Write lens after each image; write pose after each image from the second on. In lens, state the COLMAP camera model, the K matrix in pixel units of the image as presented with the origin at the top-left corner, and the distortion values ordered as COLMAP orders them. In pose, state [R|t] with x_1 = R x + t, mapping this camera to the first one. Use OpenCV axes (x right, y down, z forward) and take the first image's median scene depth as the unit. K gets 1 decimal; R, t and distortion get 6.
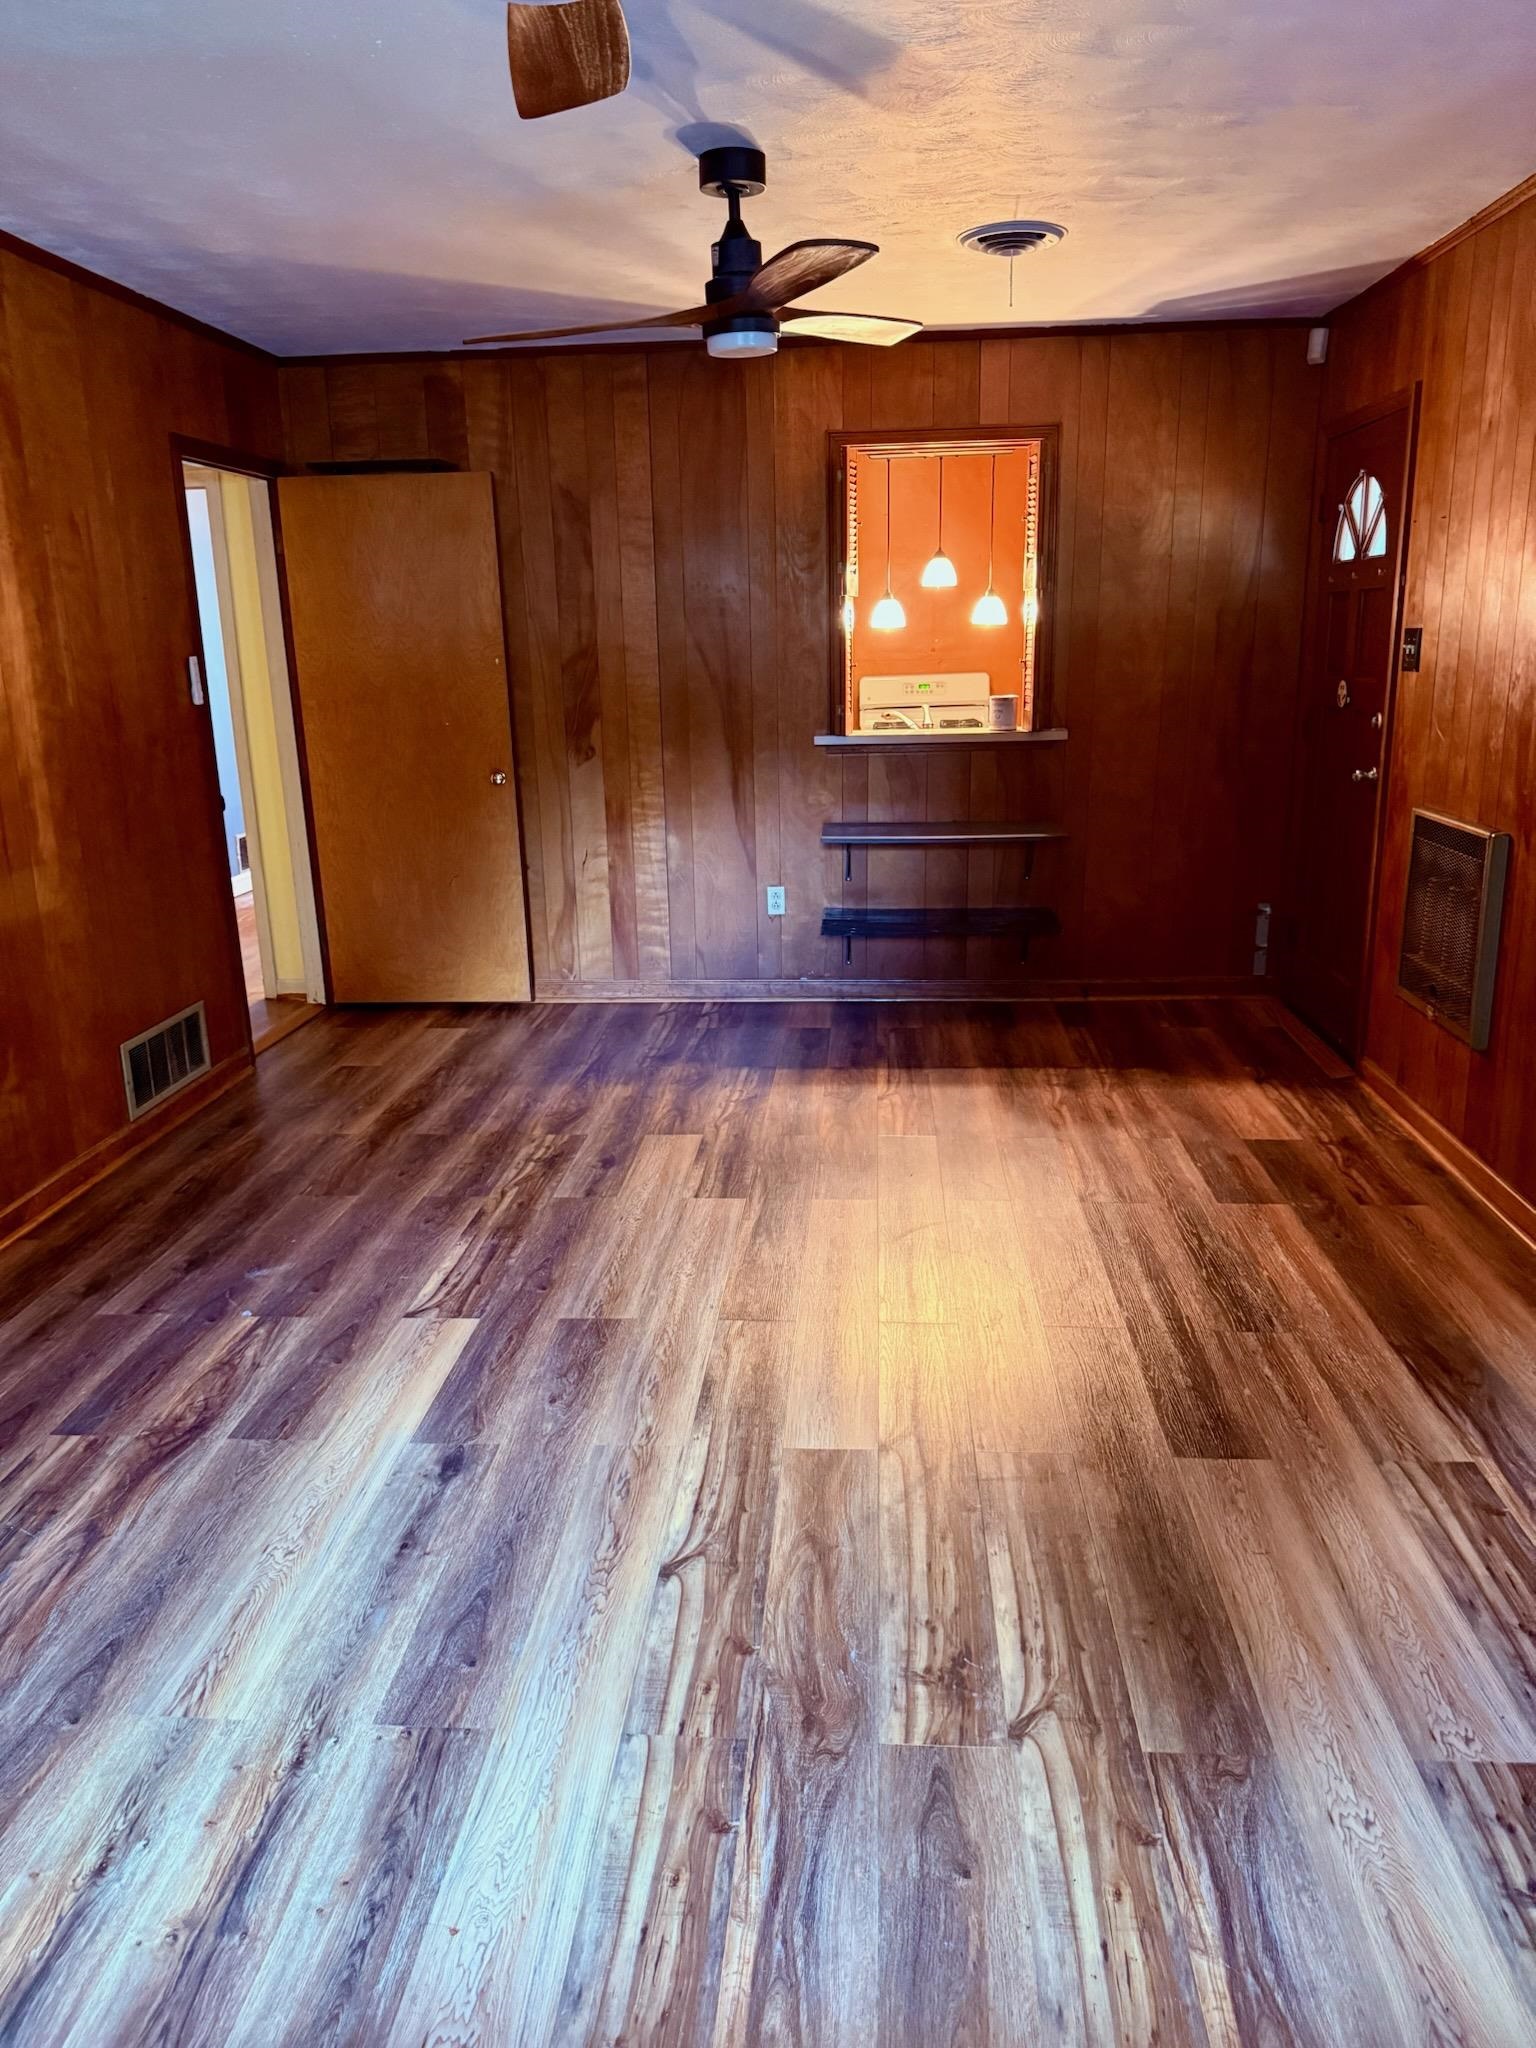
lens RADIAL K [[1448.2, 0, 766.0], [0, 1448.2, 1018.4], [0, 0, 1]] dist [0.048226, -0.068139]
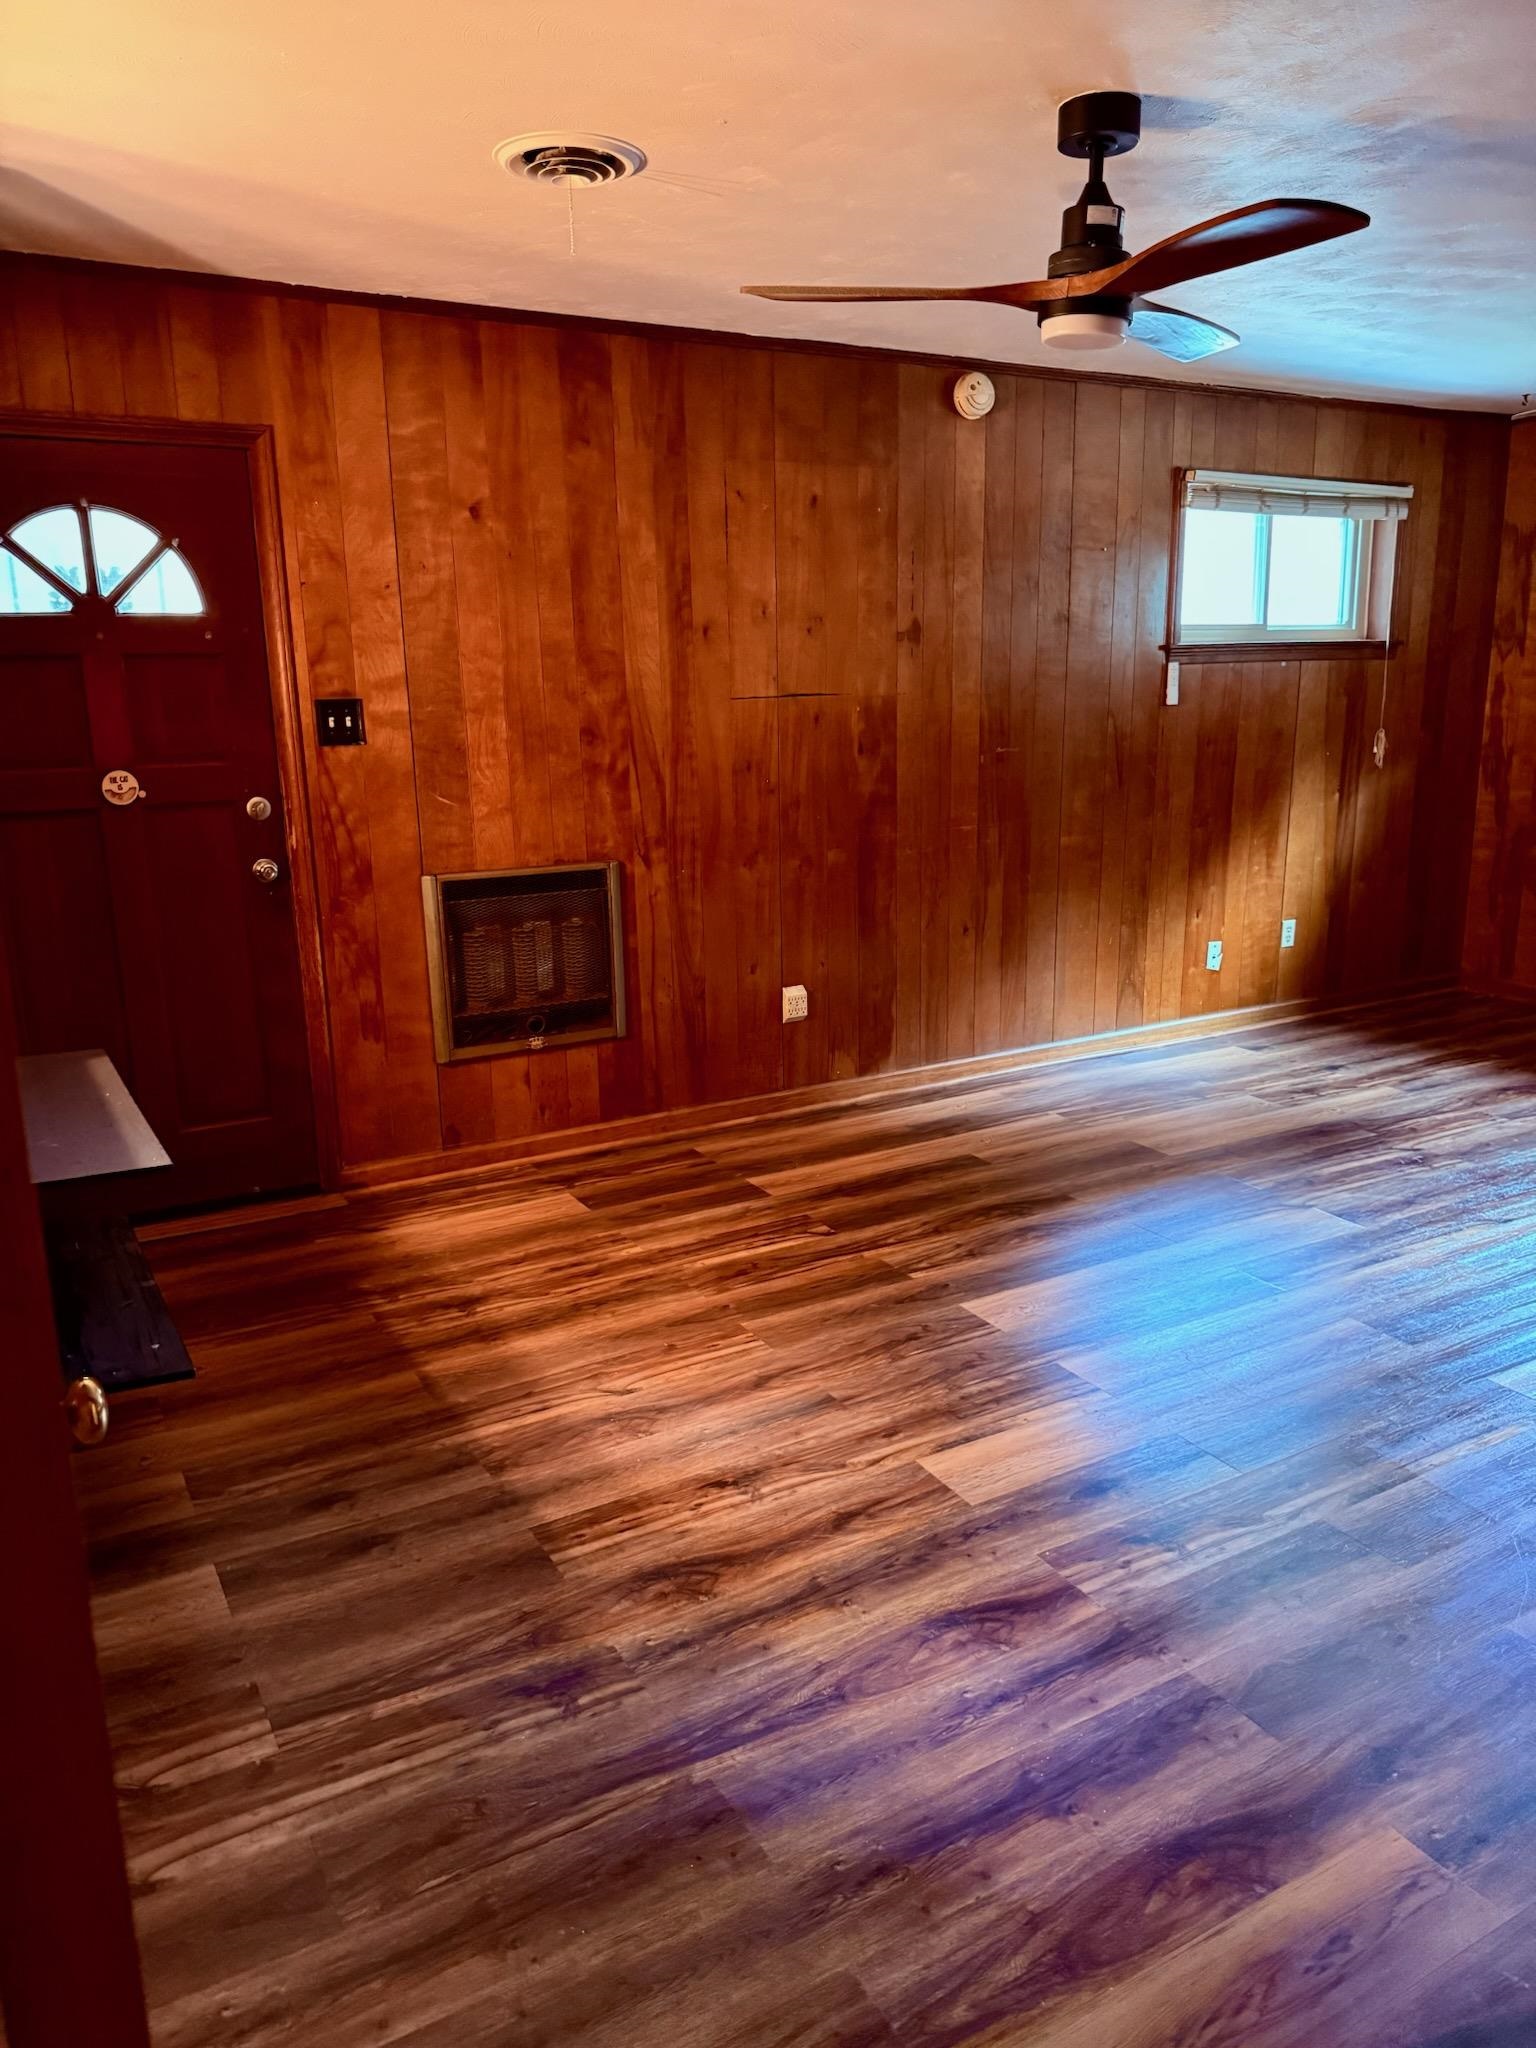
lens RADIAL K [[1448.2, 0, 764.7], [0, 1448.2, 1021.1], [0, 0, 1]] dist [0.048226, -0.068139]
pose [[-0.558161, -0.164146, 0.813334, -0.587672], [0.237267, 0.907729, 0.346024, -0.394673], [-0.795085, 0.386114, -0.467712, 1.514854]]
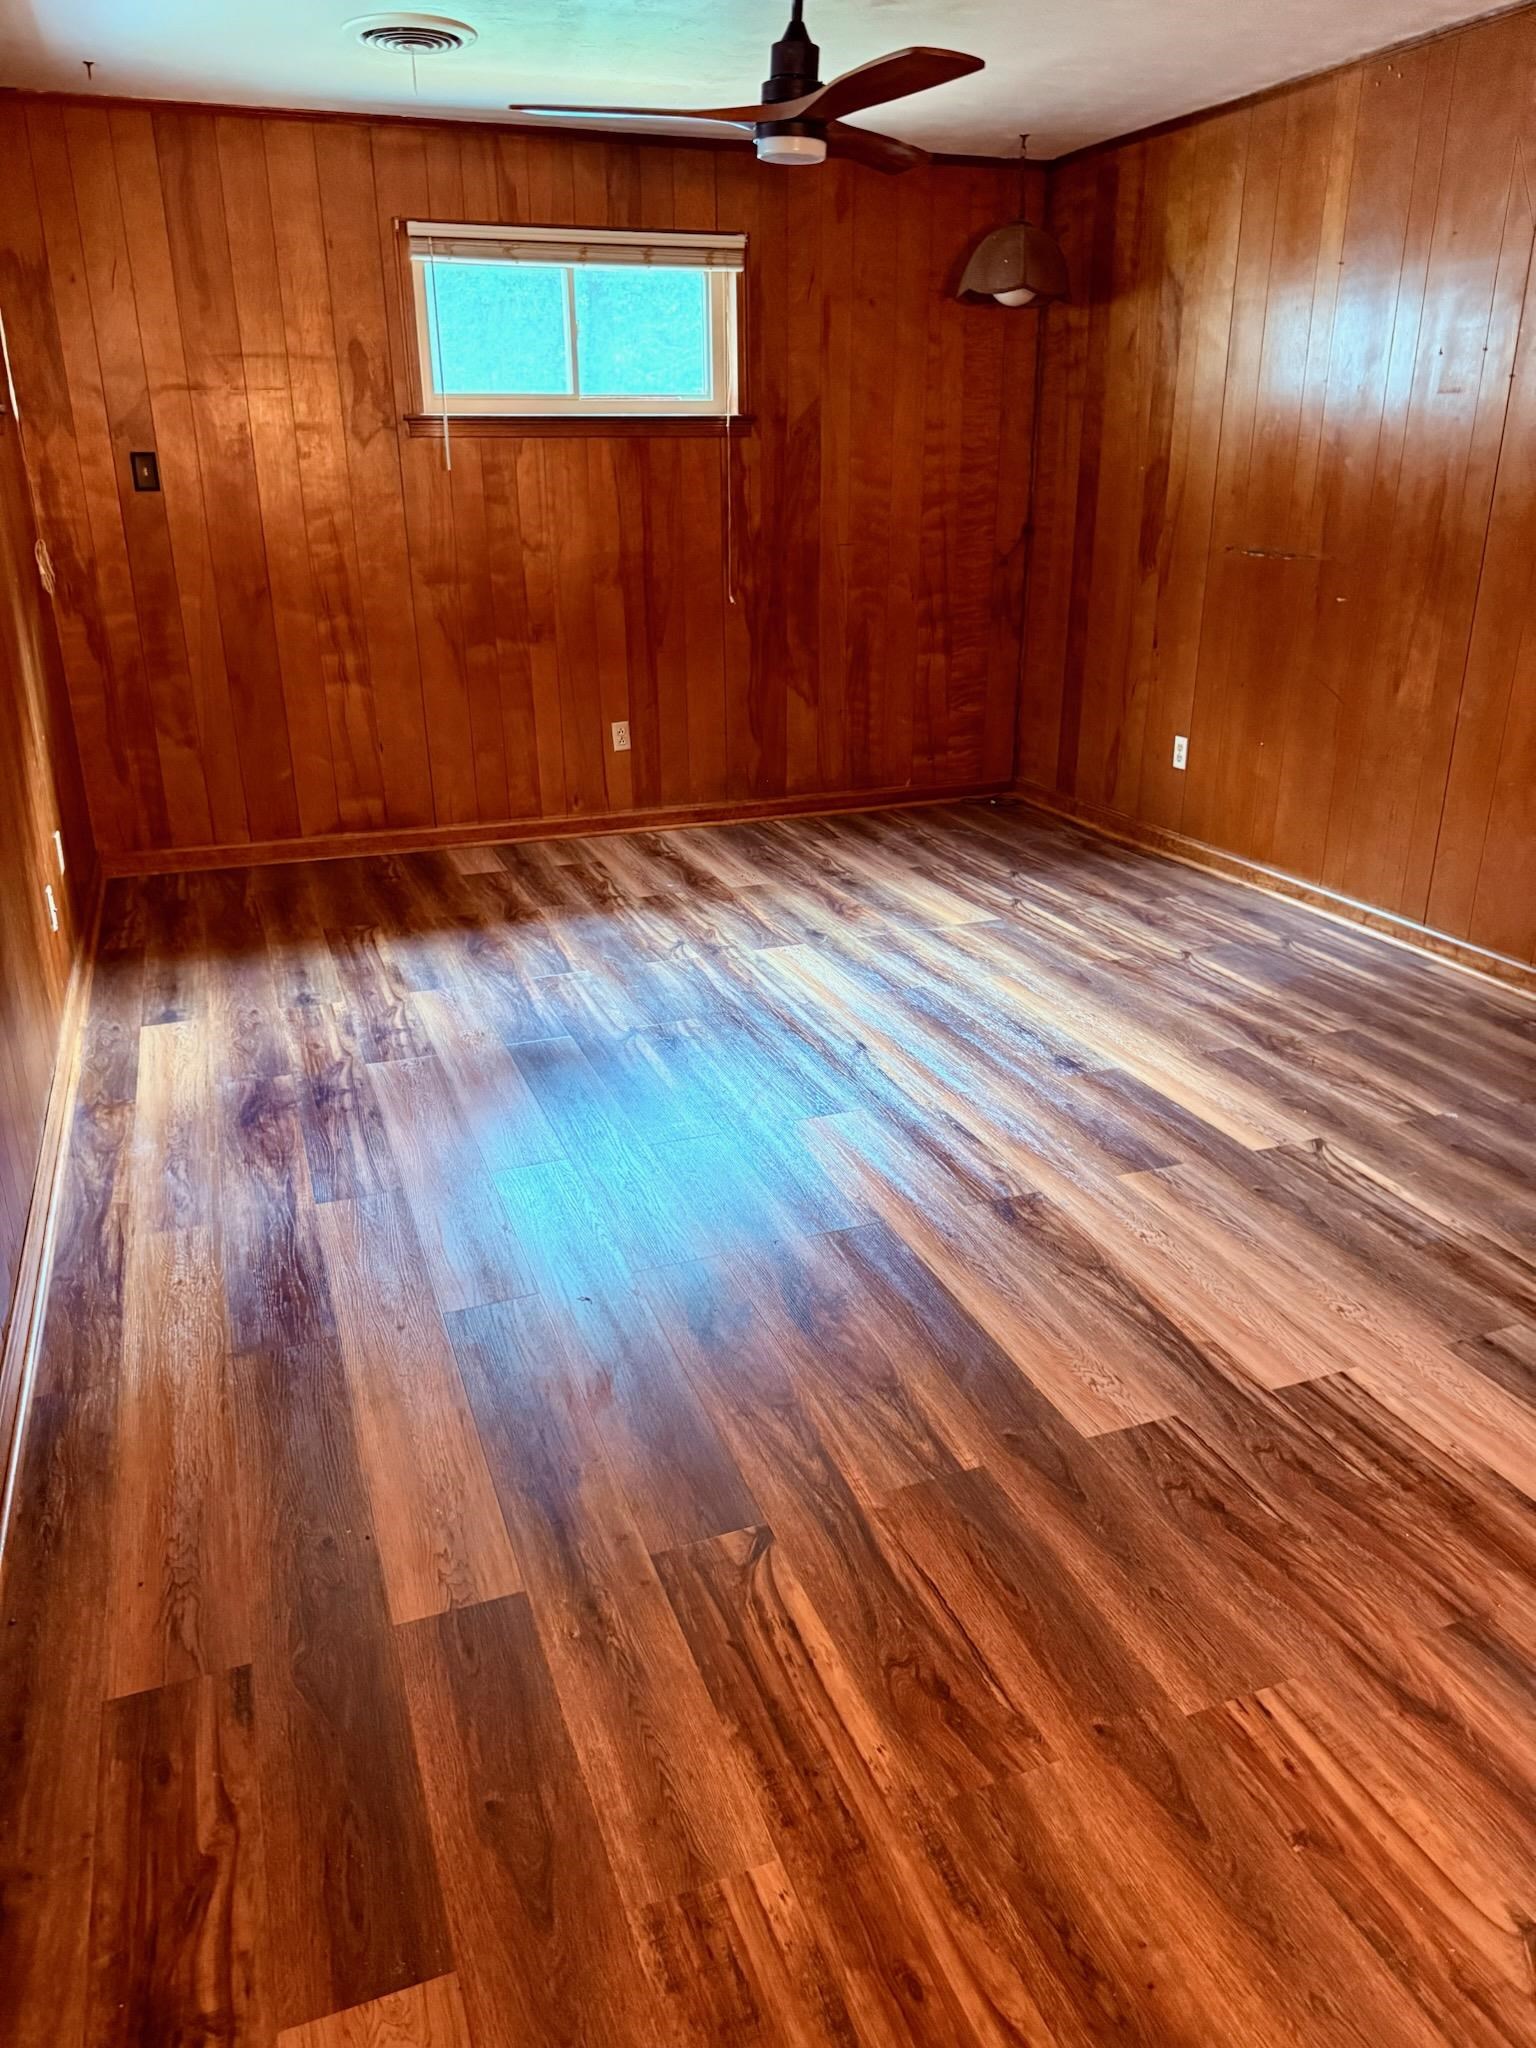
lens RADIAL K [[1448.2, 0, 761.6], [0, 1448.2, 1021.9], [0, 0, 1]] dist [0.048226, -0.068139]
pose [[-0.907881, 0.178628, -0.379268, 0.404145], [-0.079748, 0.814576, 0.574549, -0.351970], [0.411573, 0.551868, -0.725292, 1.334304]]
